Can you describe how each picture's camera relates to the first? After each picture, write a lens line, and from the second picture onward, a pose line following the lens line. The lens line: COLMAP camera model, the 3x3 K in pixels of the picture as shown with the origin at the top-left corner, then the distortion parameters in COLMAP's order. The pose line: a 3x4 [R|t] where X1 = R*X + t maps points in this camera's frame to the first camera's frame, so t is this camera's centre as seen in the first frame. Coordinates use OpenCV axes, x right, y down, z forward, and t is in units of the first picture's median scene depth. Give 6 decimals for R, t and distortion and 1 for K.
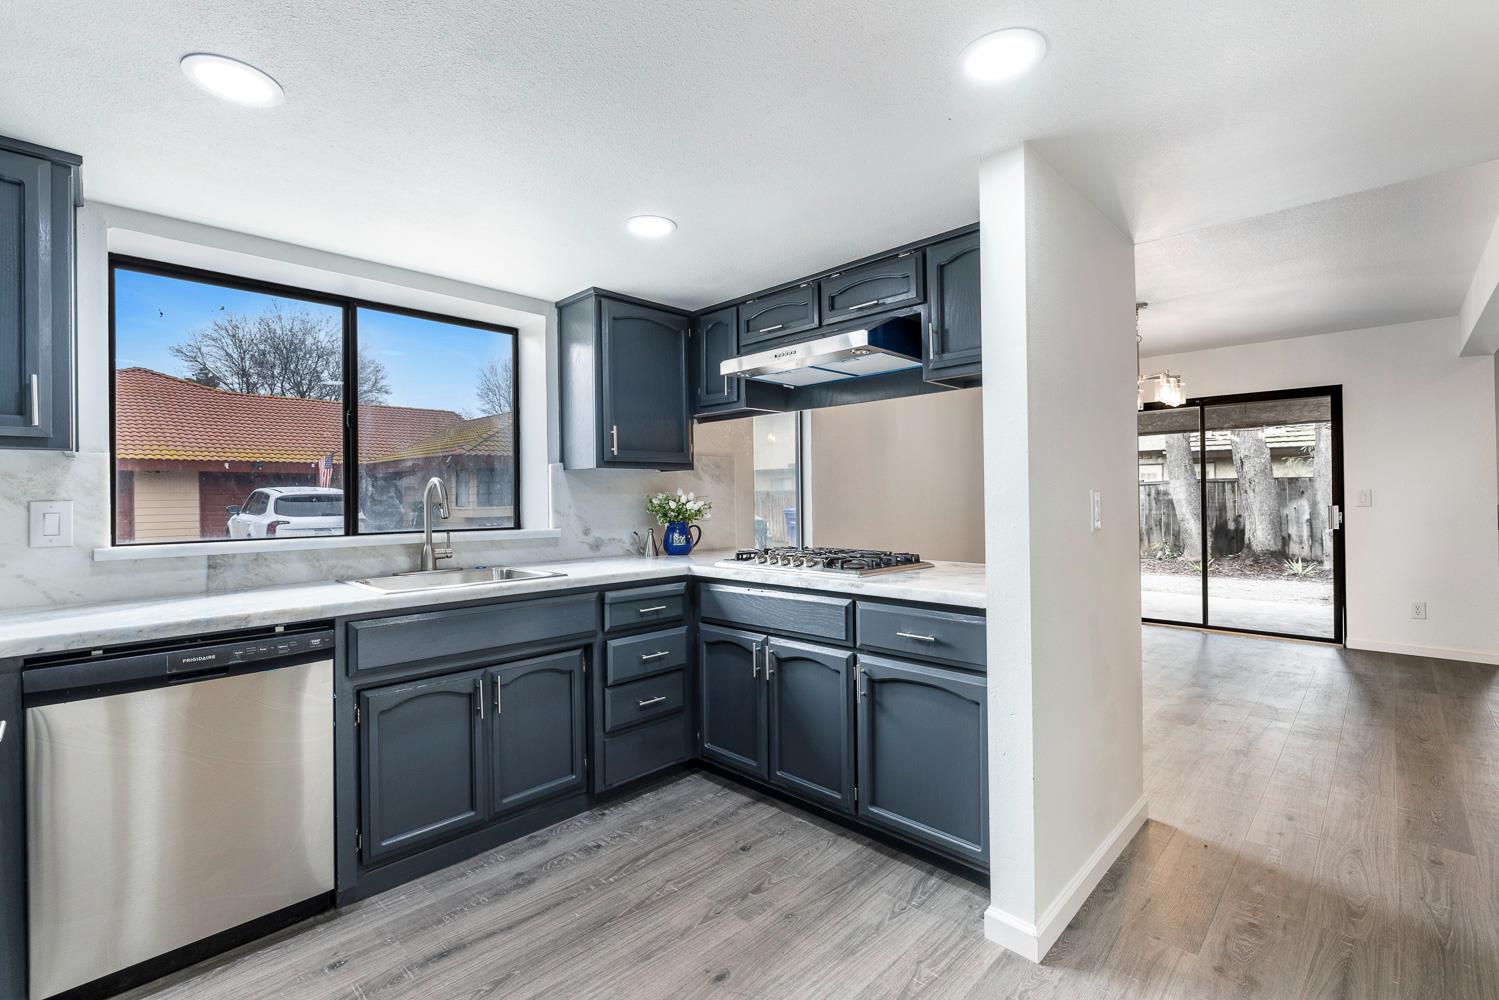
lens RADIAL K [[661.7, 0, 749.0], [0, 661.7, 493.3], [0, 0, 1]] dist [-0.007265, 0.001351]
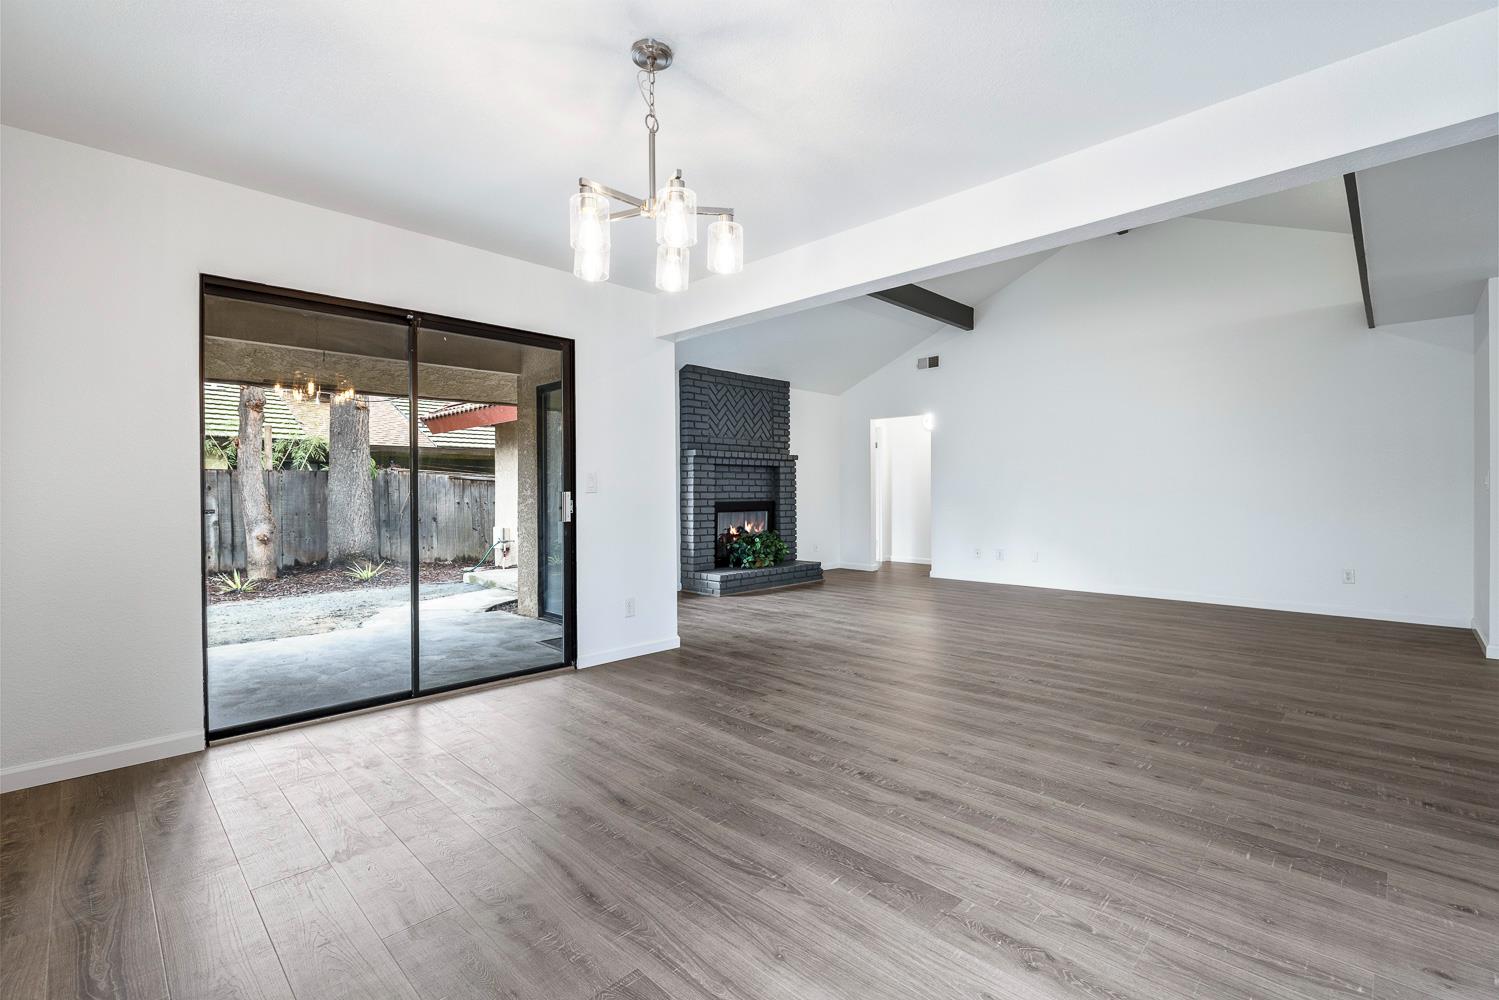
lens RADIAL K [[661.7, 0, 746.1], [0, 661.7, 497.6], [0, 0, 1]] dist [-0.007265, 0.001351]
pose [[0.007754, 0.002884, 0.999966, 0.109363], [-0.000210, 0.999996, -0.002882, 0.029794], [-0.999970, -0.000188, 0.007754, 0.834029]]
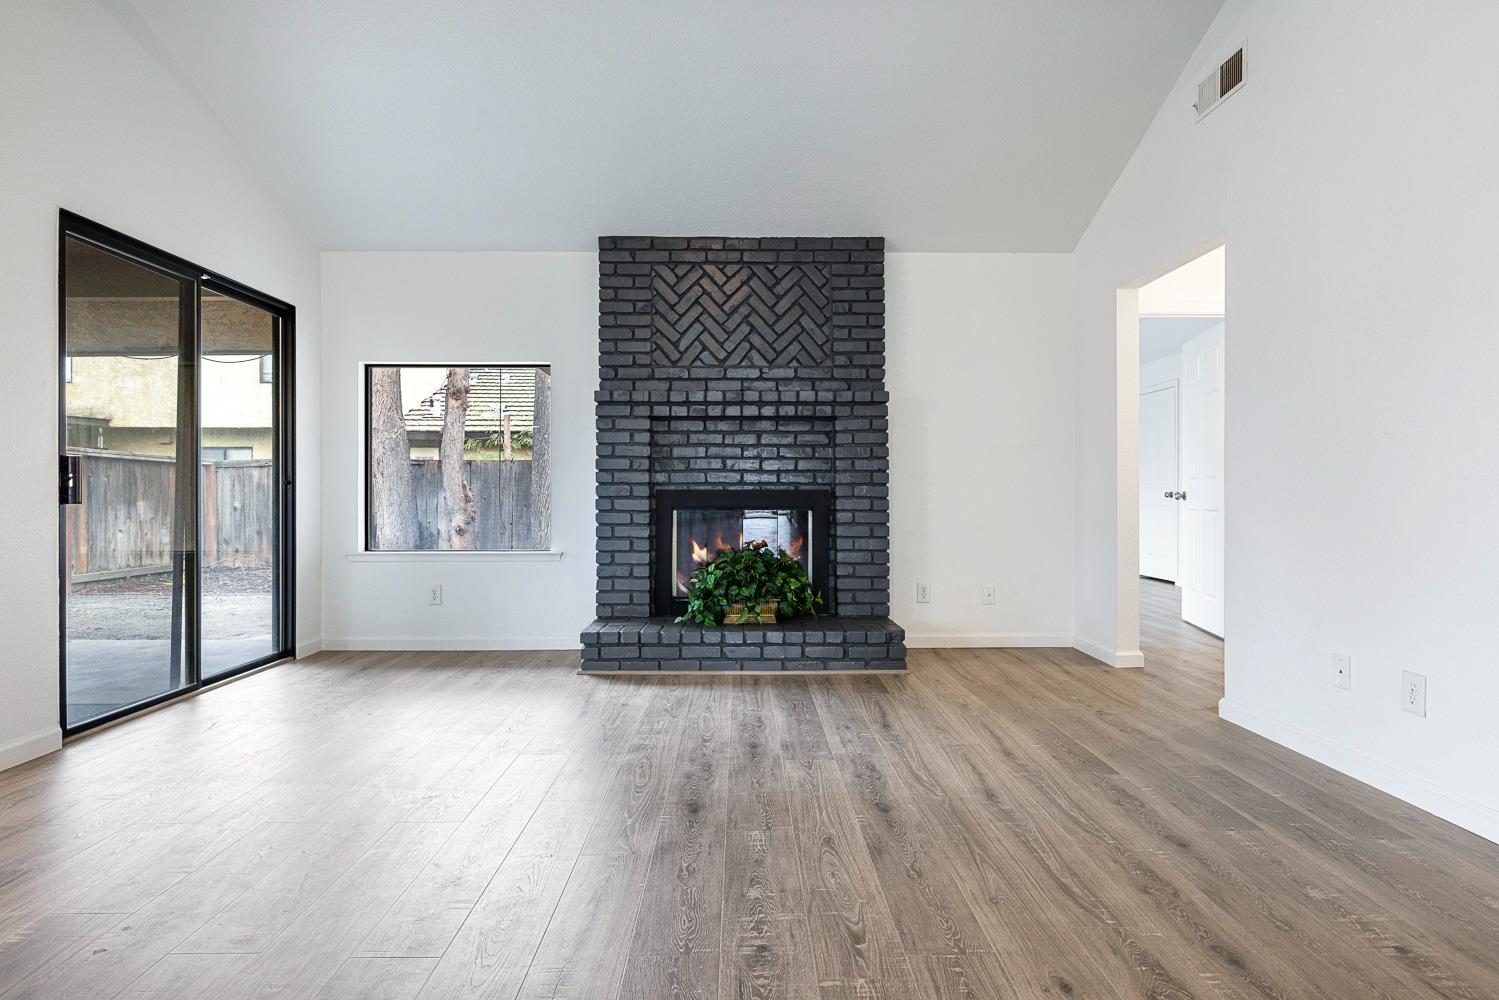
lens RADIAL K [[749.3, 0, 747.2], [0, 749.3, 493.5], [0, 0, 1]] dist [0.000534, 0.001177]
pose [[0.707271, 0.011810, 0.706844, 1.085517], [-0.011485, 0.999920, -0.005215, 0.044022], [-0.706849, -0.004430, 0.707351, 0.191707]]
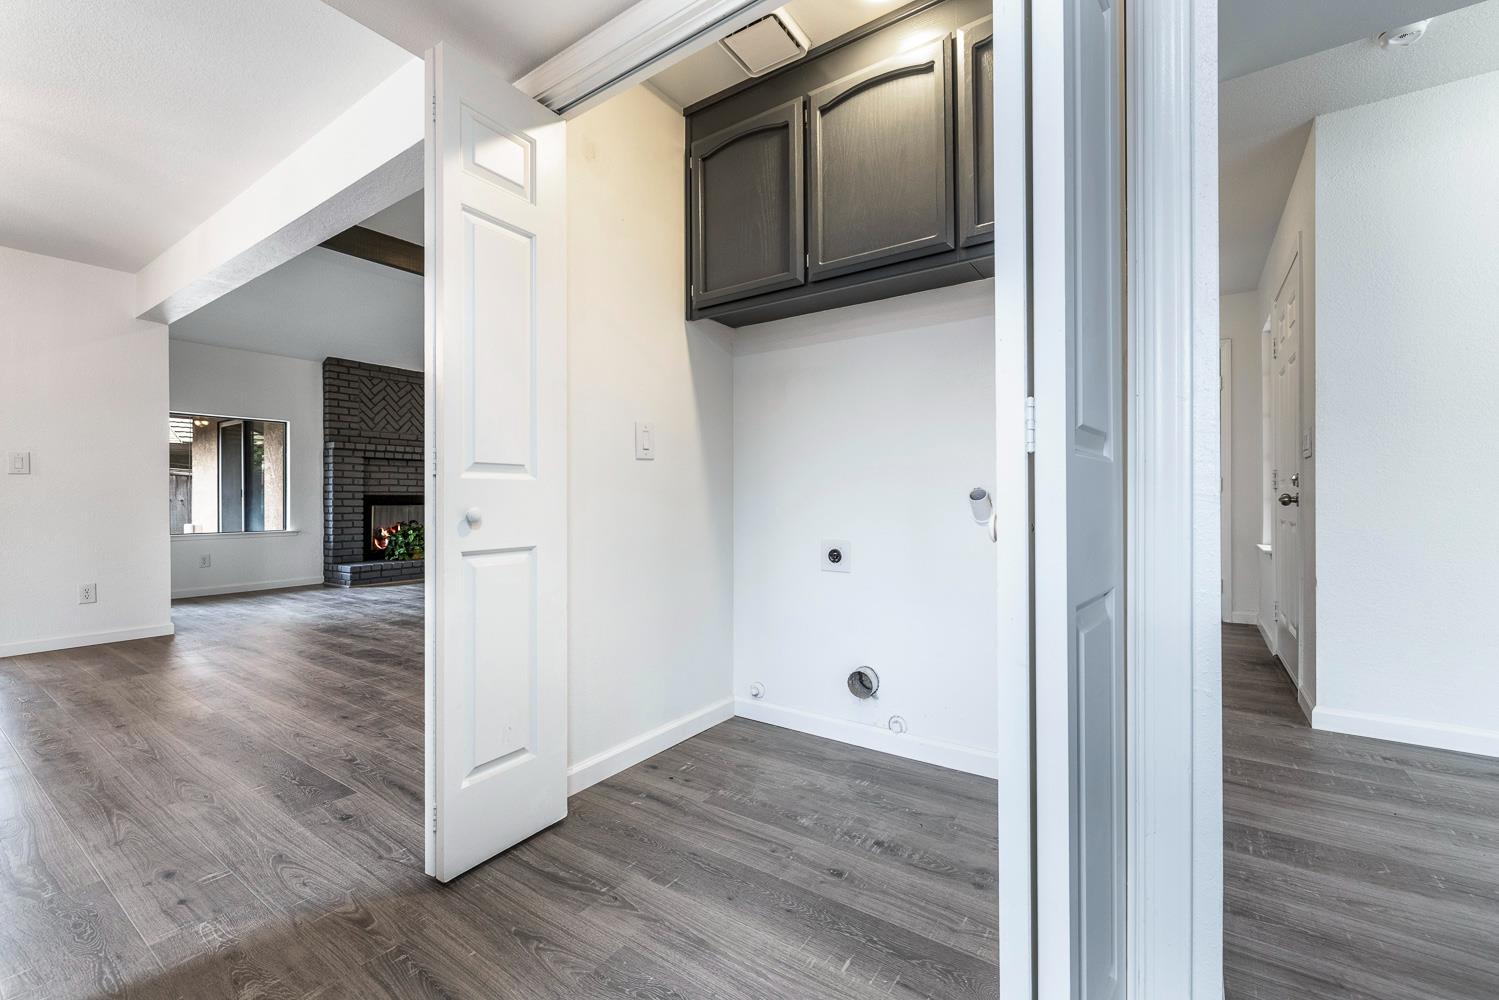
lens RADIAL K [[628.4, 0, 750.5], [0, 628.4, 499.5], [0, 0, 1]] dist [-0.000077, -0.000530]
pose [[-0.163723, 0.009351, 0.986462, 0.046581], [-0.000542, 0.999954, -0.009569, 0.060258], [-0.986506, -0.002101, -0.163711, 0.266407]]
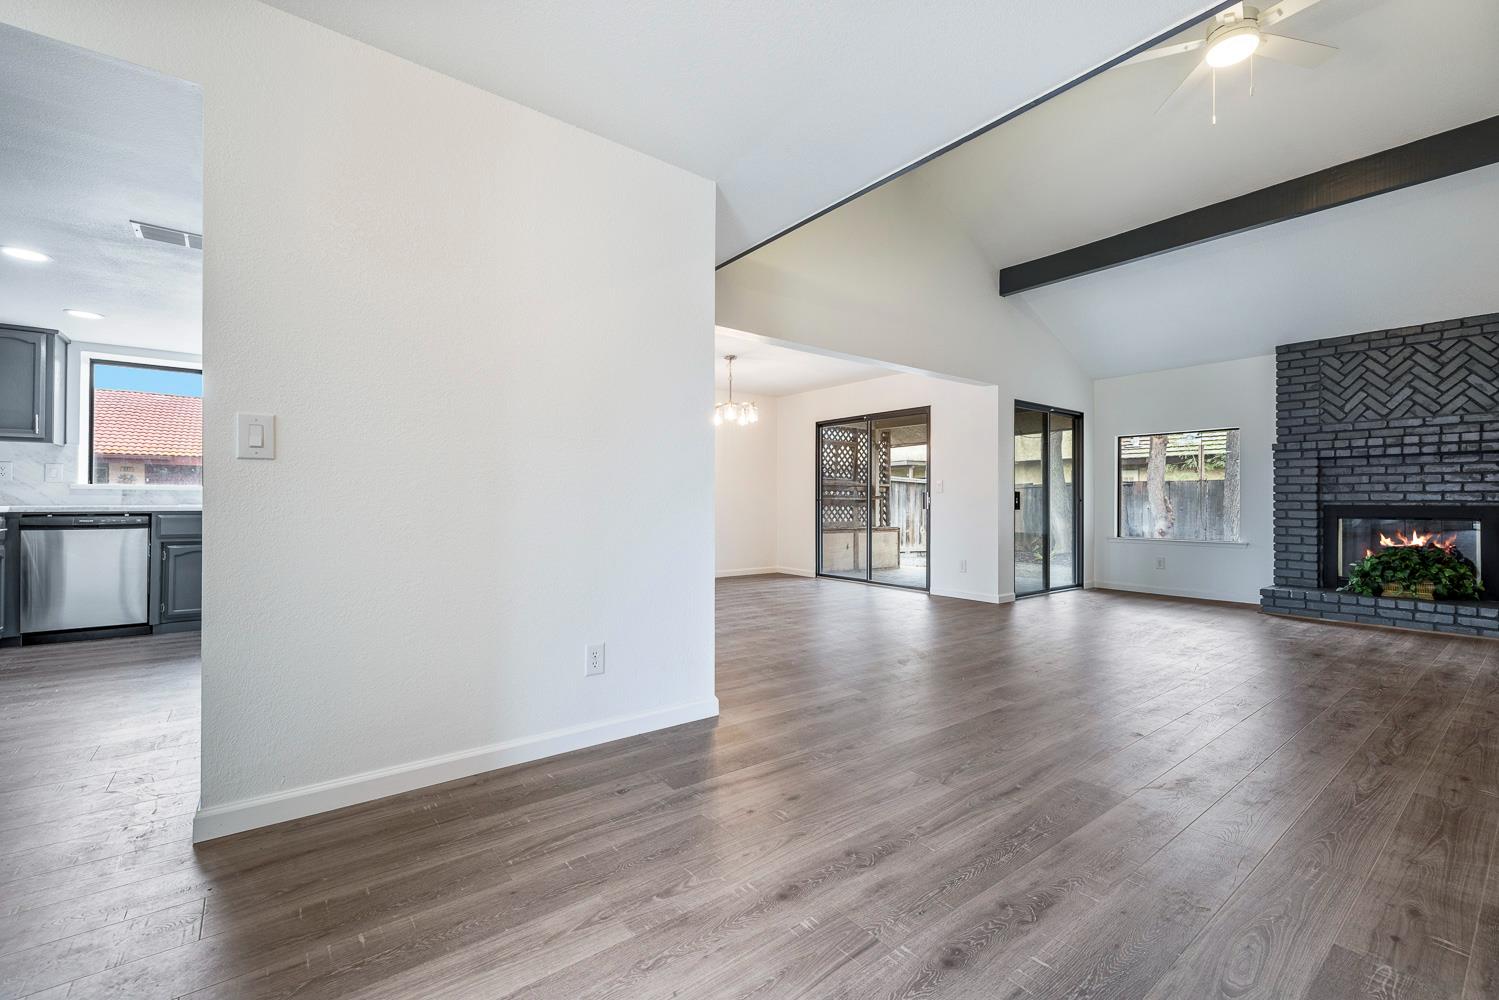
lens RADIAL K [[628.4, 0, 750.8], [0, 628.4, 497.9], [0, 0, 1]] dist [-0.000077, -0.000530]
pose [[0.990031, 0.015625, -0.139978, 0.757314], [-0.015887, 0.999874, -0.000755, 0.040381], [0.139948, 0.002971, 0.990154, -0.396227]]
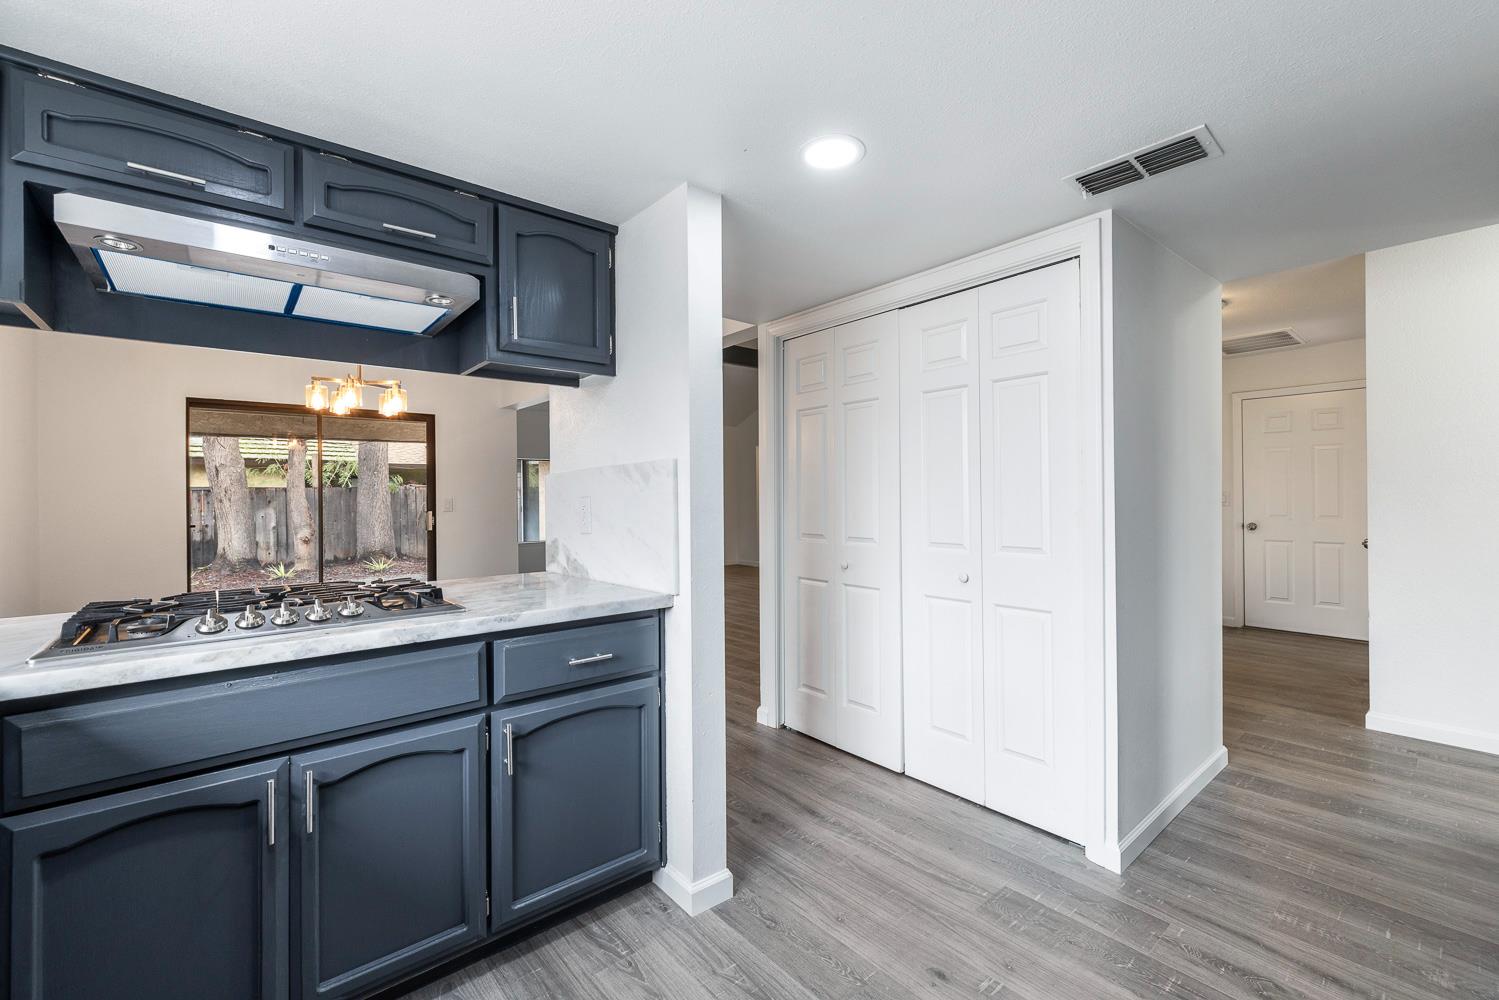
lens RADIAL K [[628.4, 0, 749.8], [0, 628.4, 496.2], [0, 0, 1]] dist [-0.000077, -0.000530]
pose [[0.096114, 0.009379, 0.995326, -0.243490], [0.002347, 0.999951, -0.009649, 0.003297], [-0.995368, 0.003264, 0.096088, 0.307000]]
